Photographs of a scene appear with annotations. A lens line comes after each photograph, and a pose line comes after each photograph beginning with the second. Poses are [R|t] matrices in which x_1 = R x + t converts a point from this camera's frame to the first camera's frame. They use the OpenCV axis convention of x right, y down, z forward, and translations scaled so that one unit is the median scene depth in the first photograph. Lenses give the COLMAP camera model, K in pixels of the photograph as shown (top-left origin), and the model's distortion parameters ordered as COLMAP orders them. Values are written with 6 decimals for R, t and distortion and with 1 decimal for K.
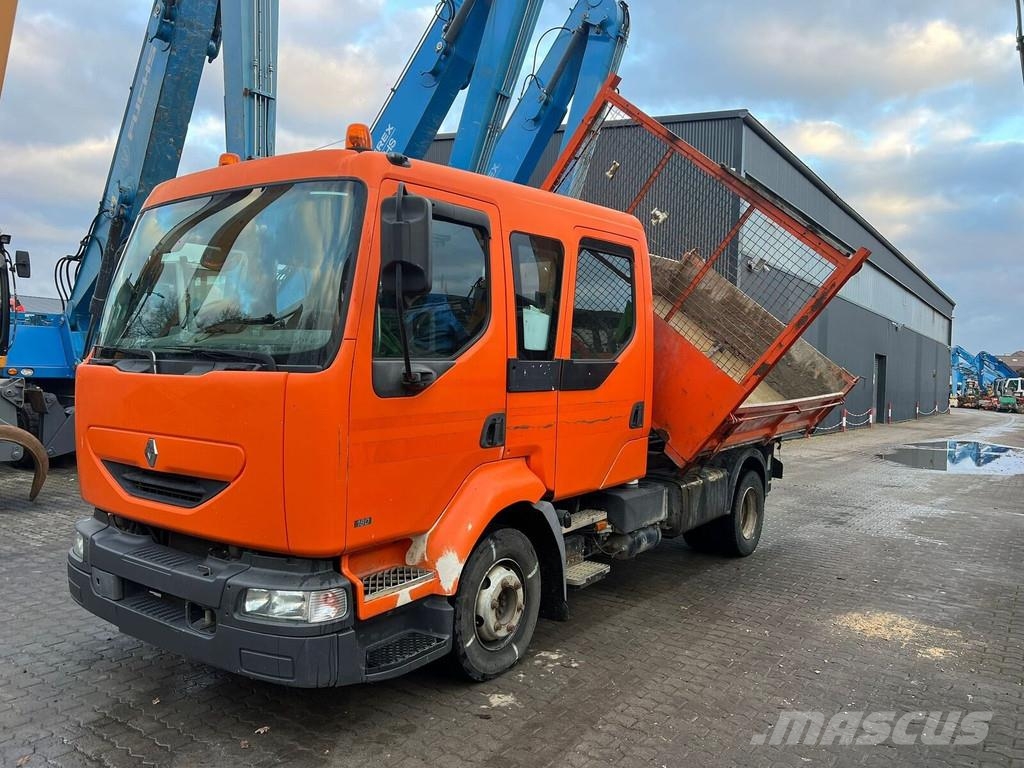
lens RADIAL K [[764.0, 0, 520.3], [0, 764.0, 375.3], [0, 0, 1]] dist [0.058079, -0.063187]
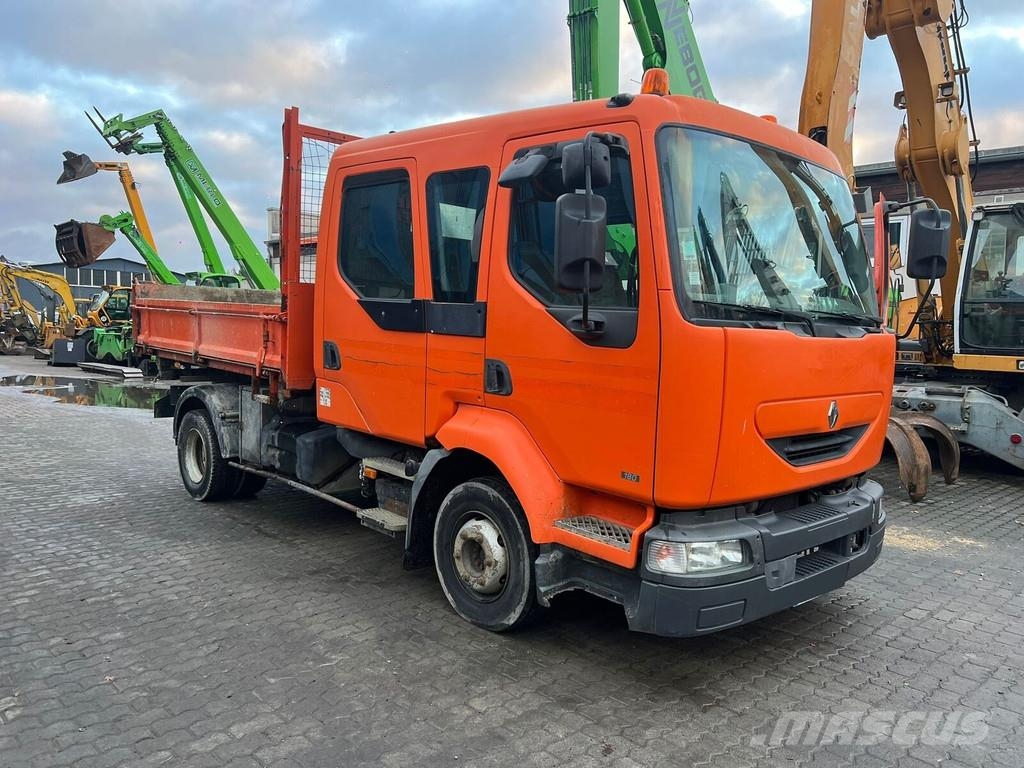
lens RADIAL K [[764.0, 0, 506.0], [0, 764.0, 376.8], [0, 0, 1]] dist [0.058079, -0.063187]
pose [[0.207951, -0.086650, 0.974294, -1.474717], [-0.019094, 0.995519, 0.092613, -0.034058], [-0.977953, -0.037862, 0.205365, 1.146870]]
